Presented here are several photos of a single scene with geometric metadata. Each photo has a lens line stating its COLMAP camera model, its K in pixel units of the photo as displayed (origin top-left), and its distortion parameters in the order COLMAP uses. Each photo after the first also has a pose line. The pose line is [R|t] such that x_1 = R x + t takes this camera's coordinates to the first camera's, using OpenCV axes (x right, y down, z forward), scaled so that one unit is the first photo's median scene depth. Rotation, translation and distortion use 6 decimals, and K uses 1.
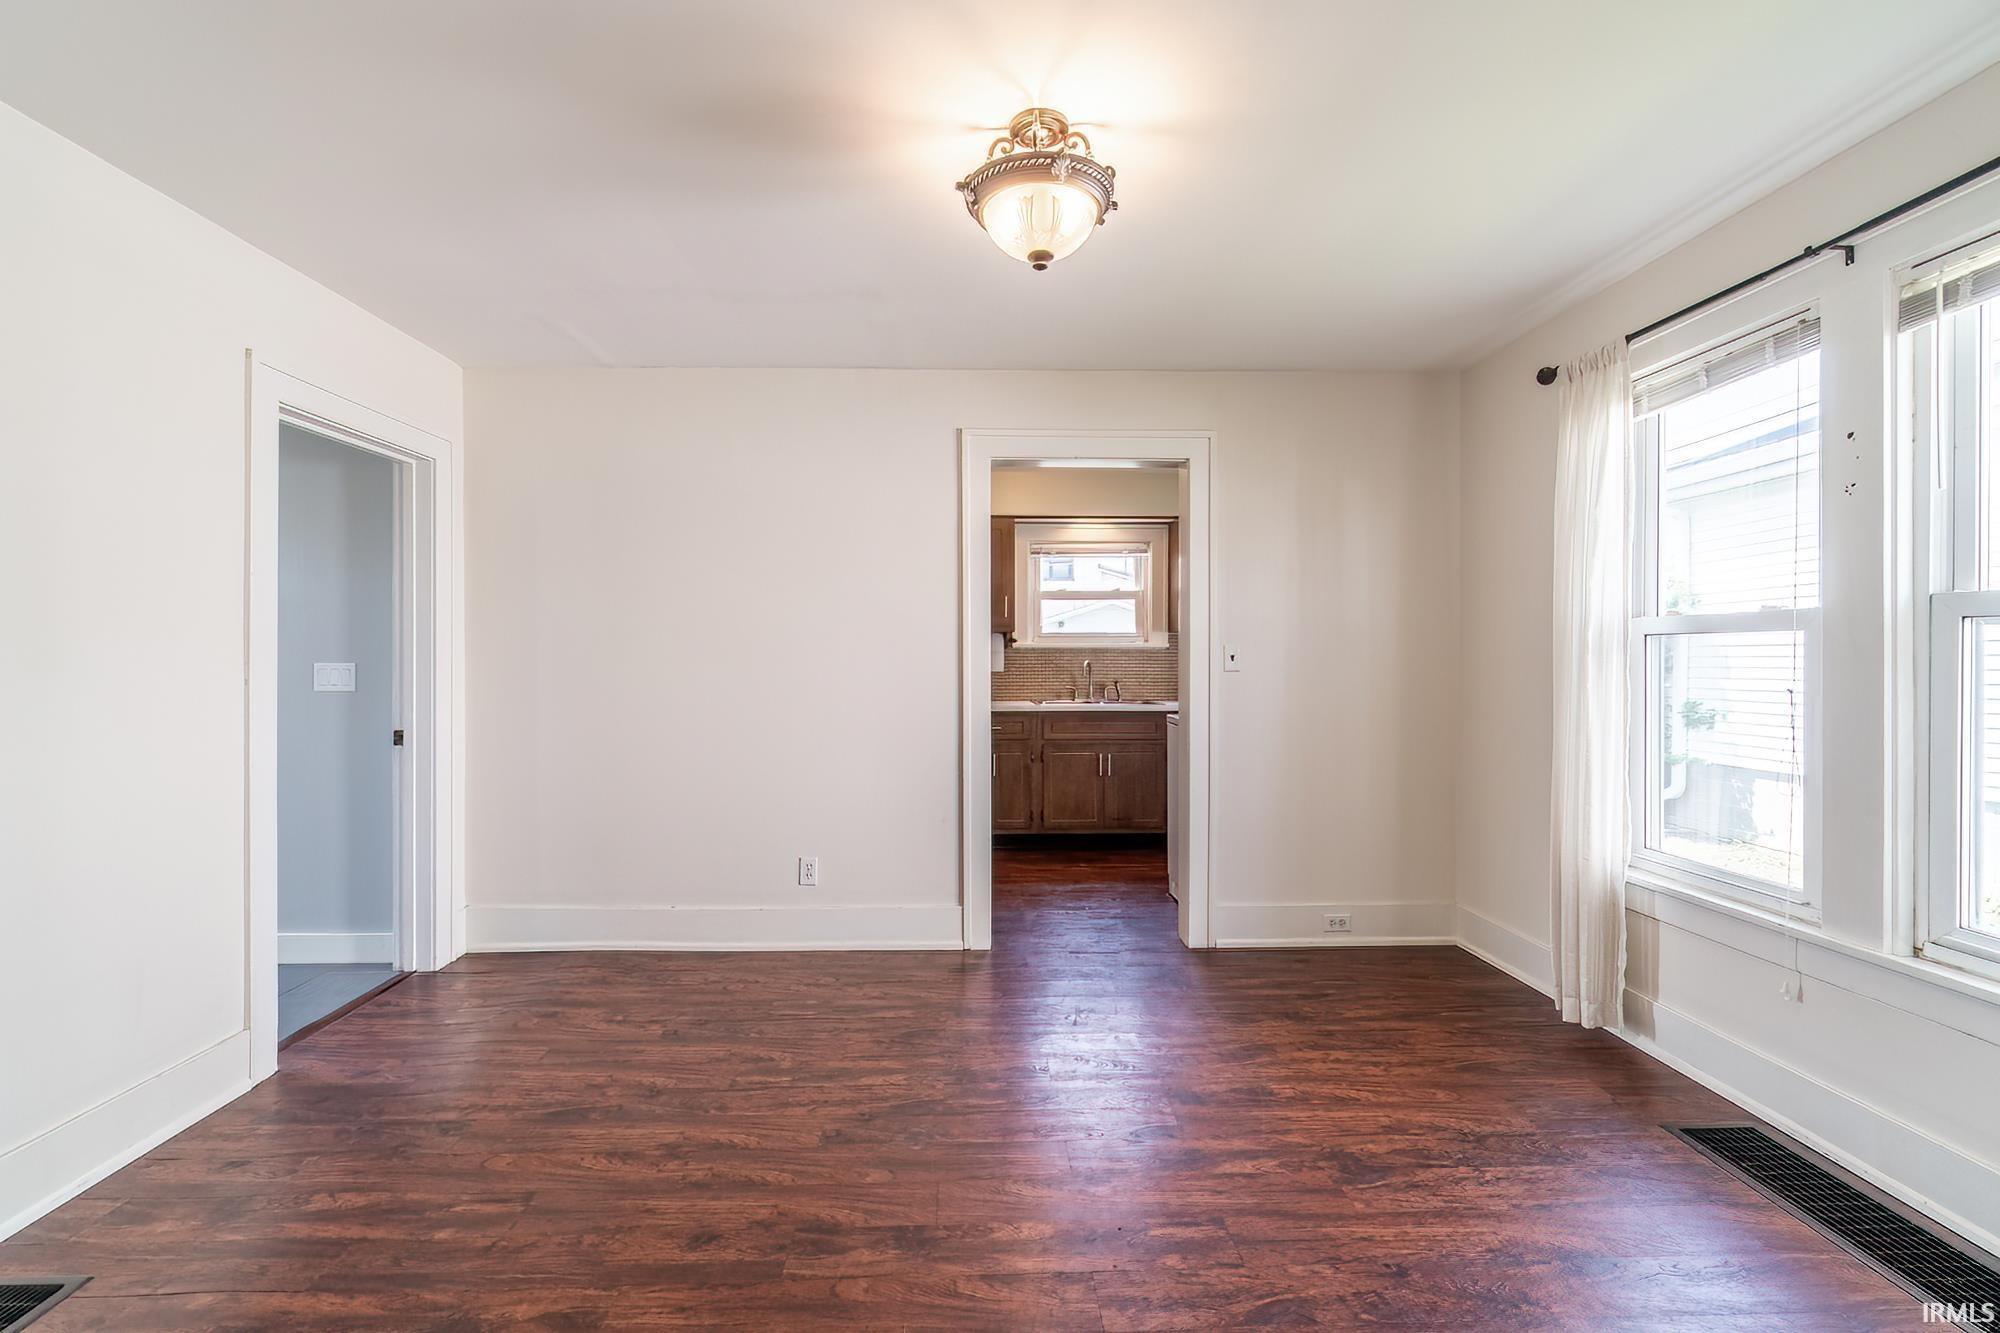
lens RADIAL K [[872.8, 0, 969.2], [0, 872.8, 663.7], [0, 0, 1]] dist [-0.000517, -0.000178]
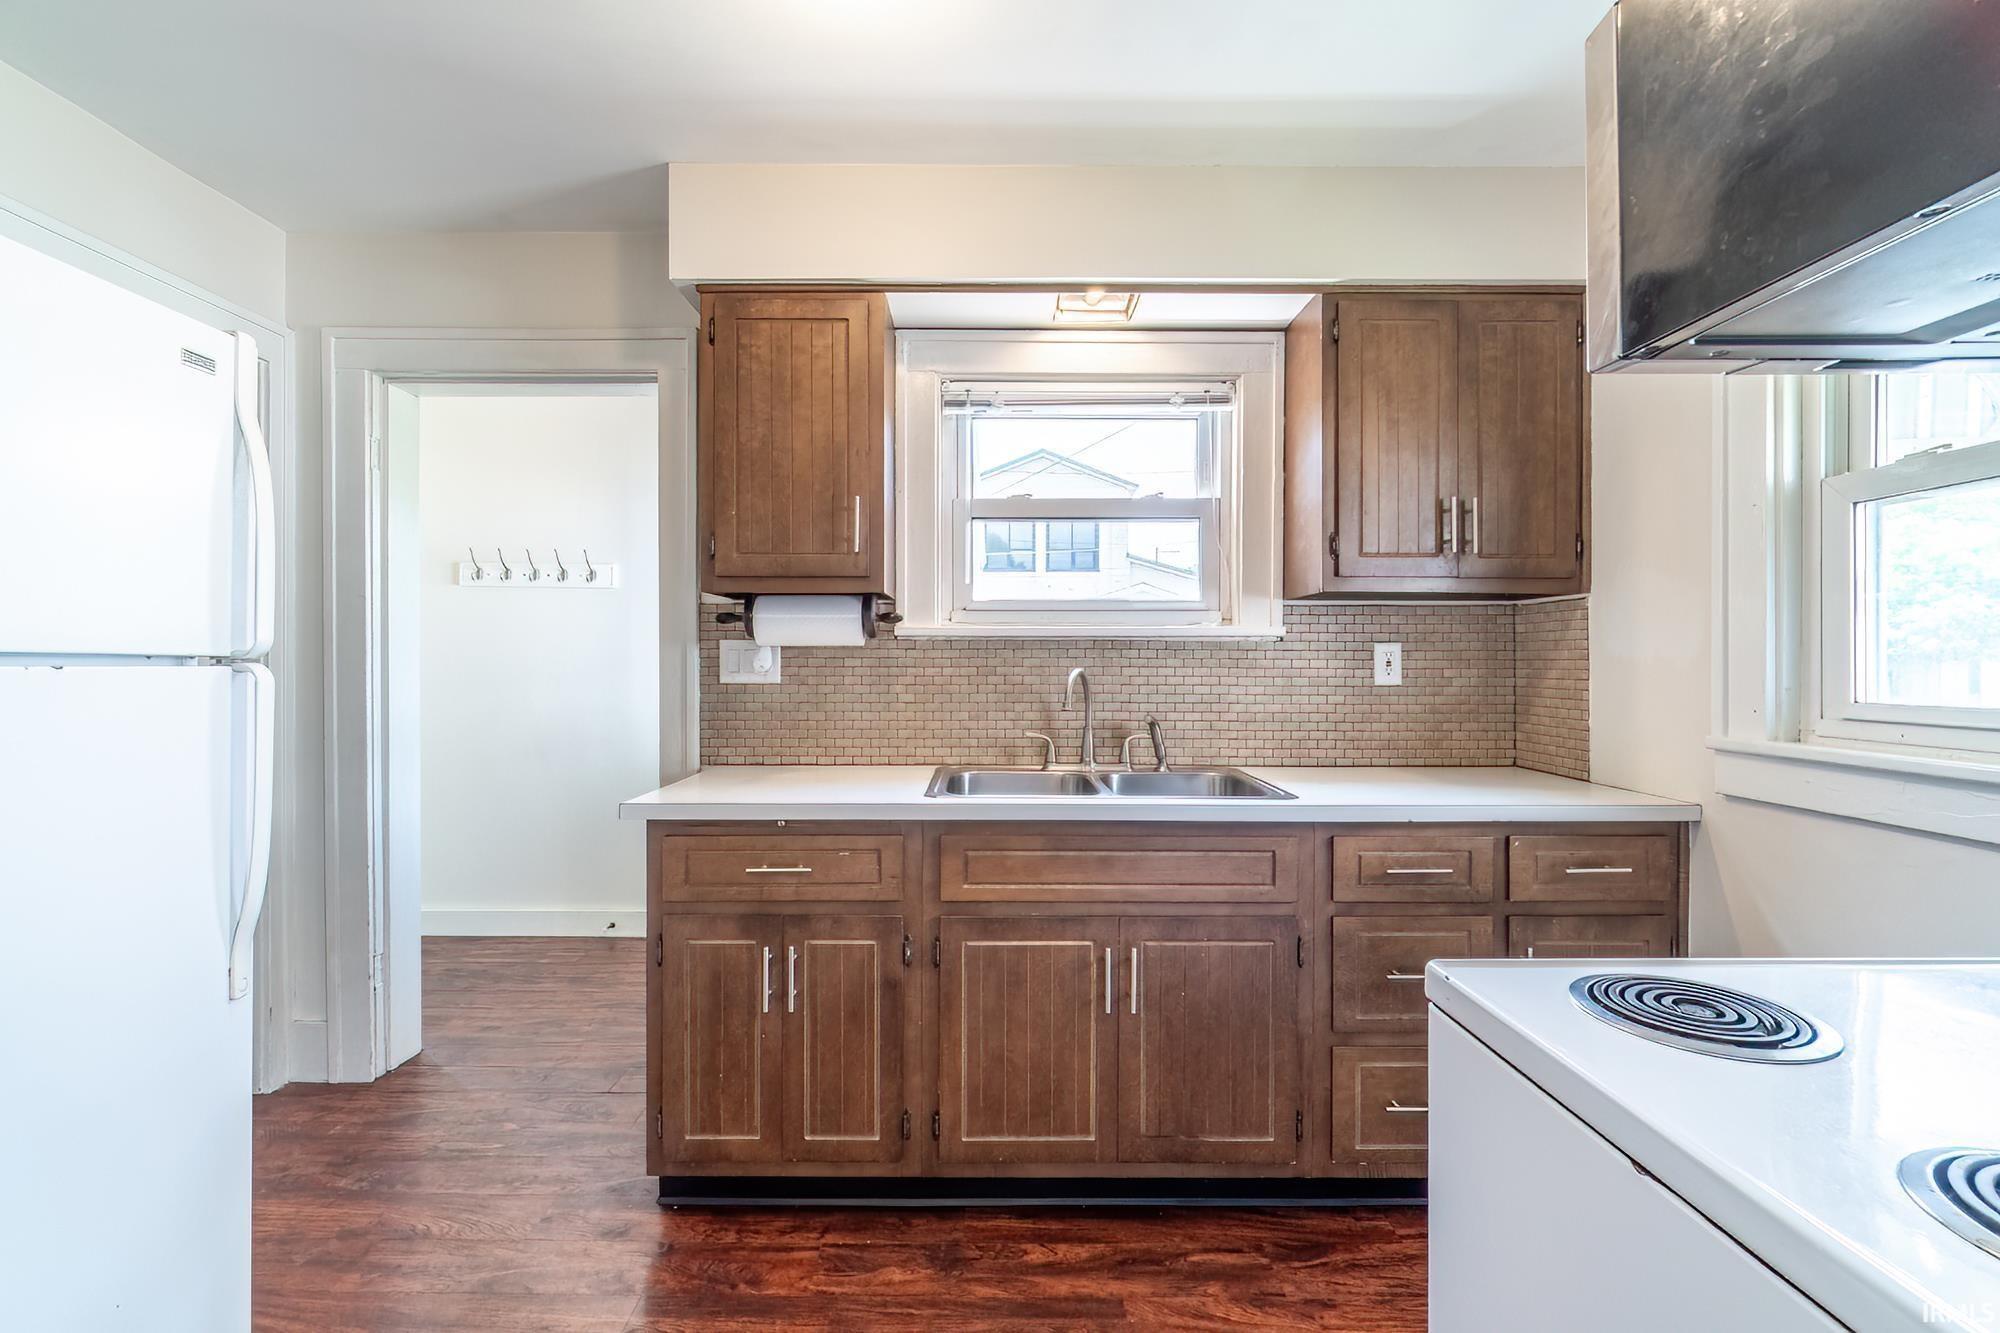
lens RADIAL K [[878.6, 0, 996.7], [0, 878.6, 660.3], [0, 0, 1]] dist [0.001121, 0.000308]
pose [[0.999942, 0.000334, -0.010750, 0.100305], [-0.000379, 0.999991, -0.004221, -0.005584], [0.010748, 0.004225, 0.999933, 0.591642]]
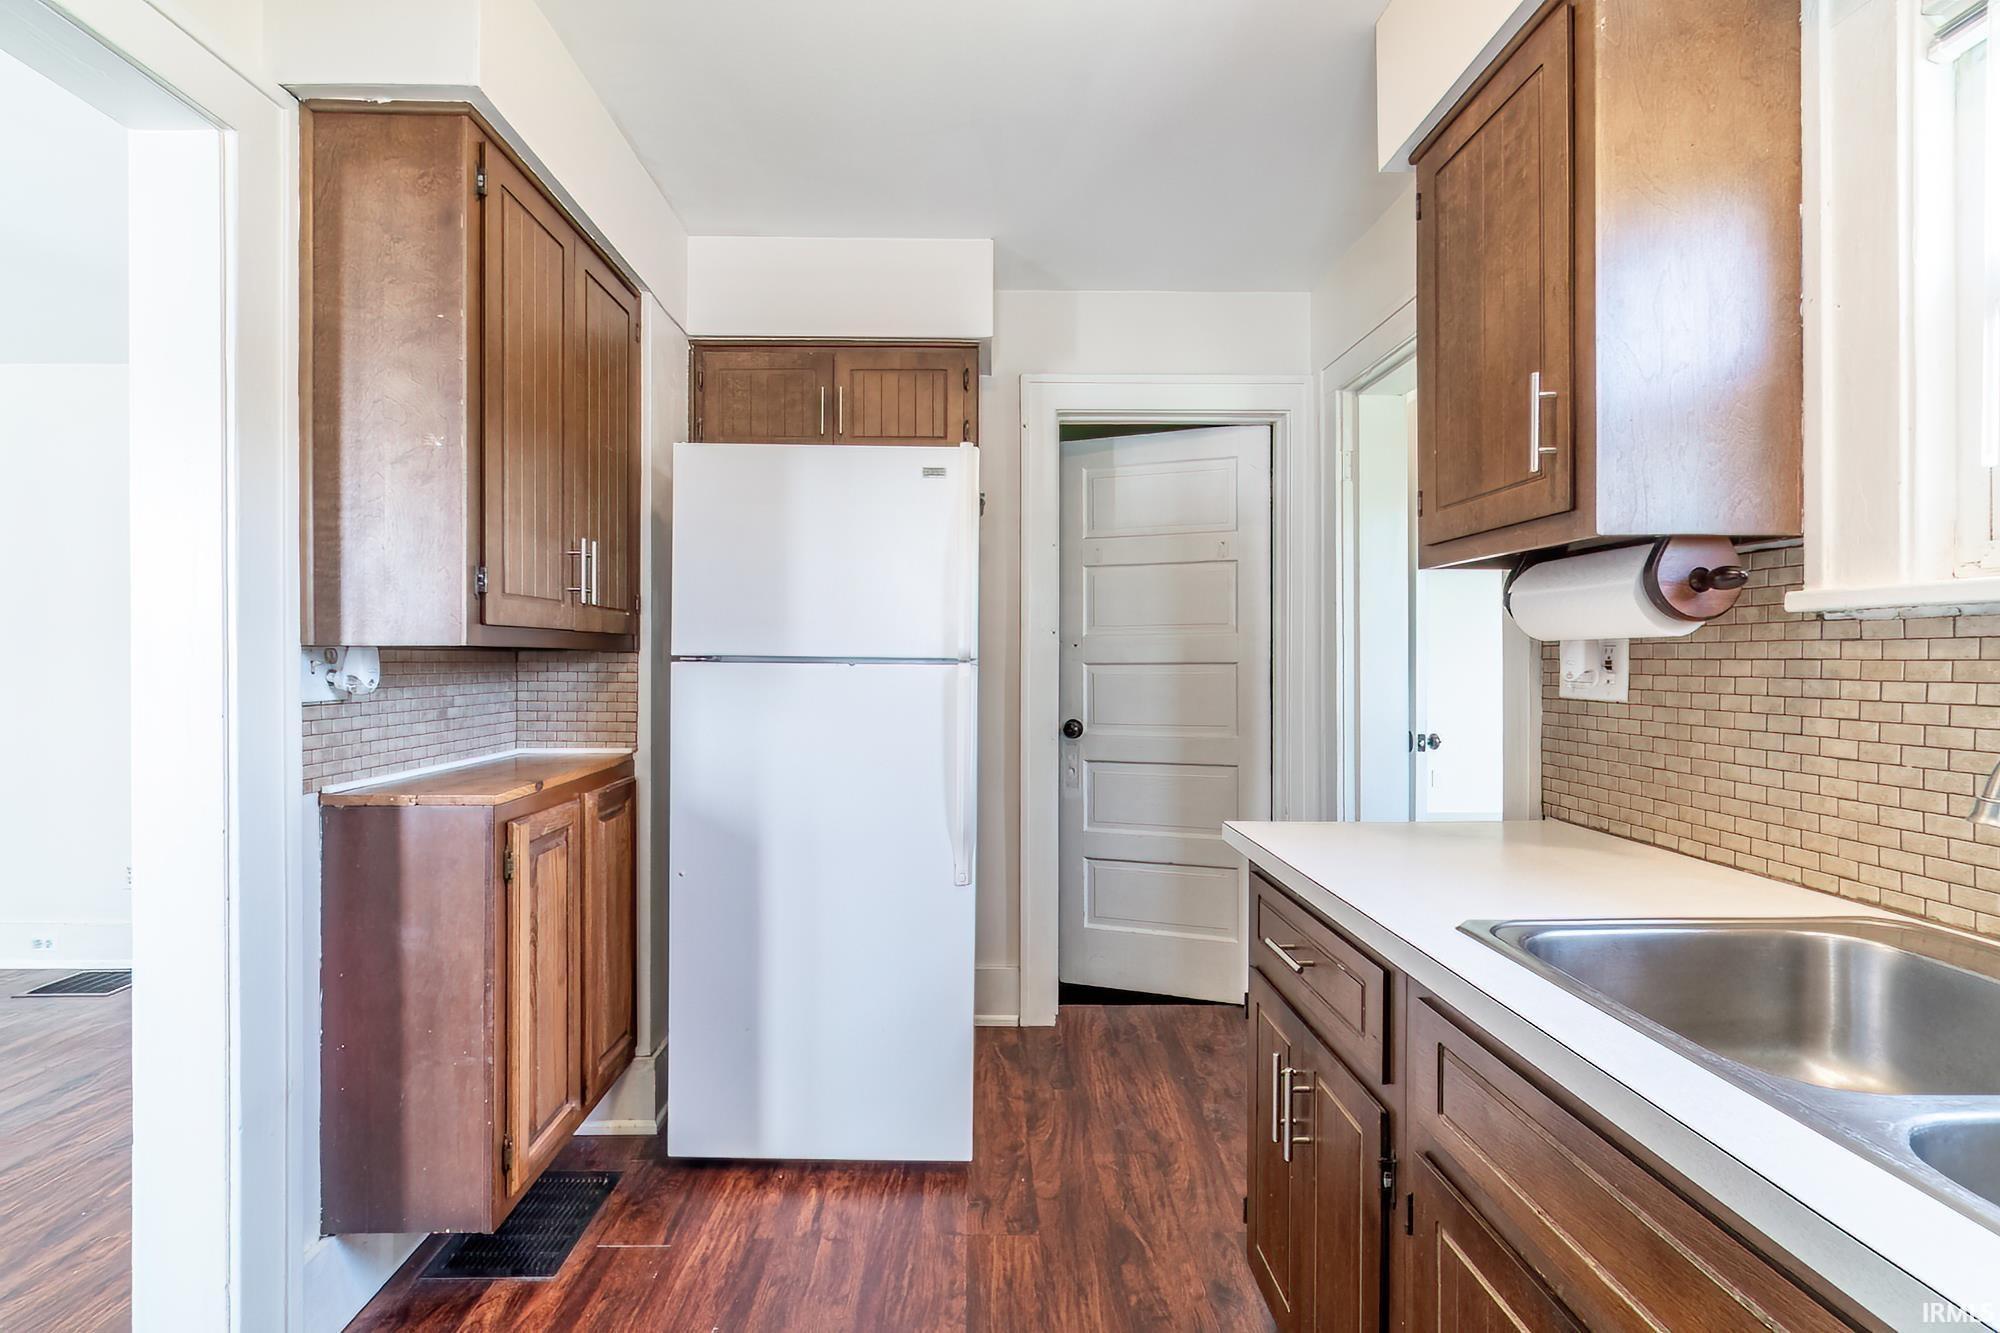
lens RADIAL K [[879.8, 0, 986.1], [0, 879.8, 657.0], [0, 0, 1]] dist [0.001673, 0.003081]
pose [[-0.001288, -0.000974, -0.999999, 0.239301], [-0.005845, 0.999982, -0.000966, -0.007791], [0.999982, 0.005844, -0.001293, 0.819265]]
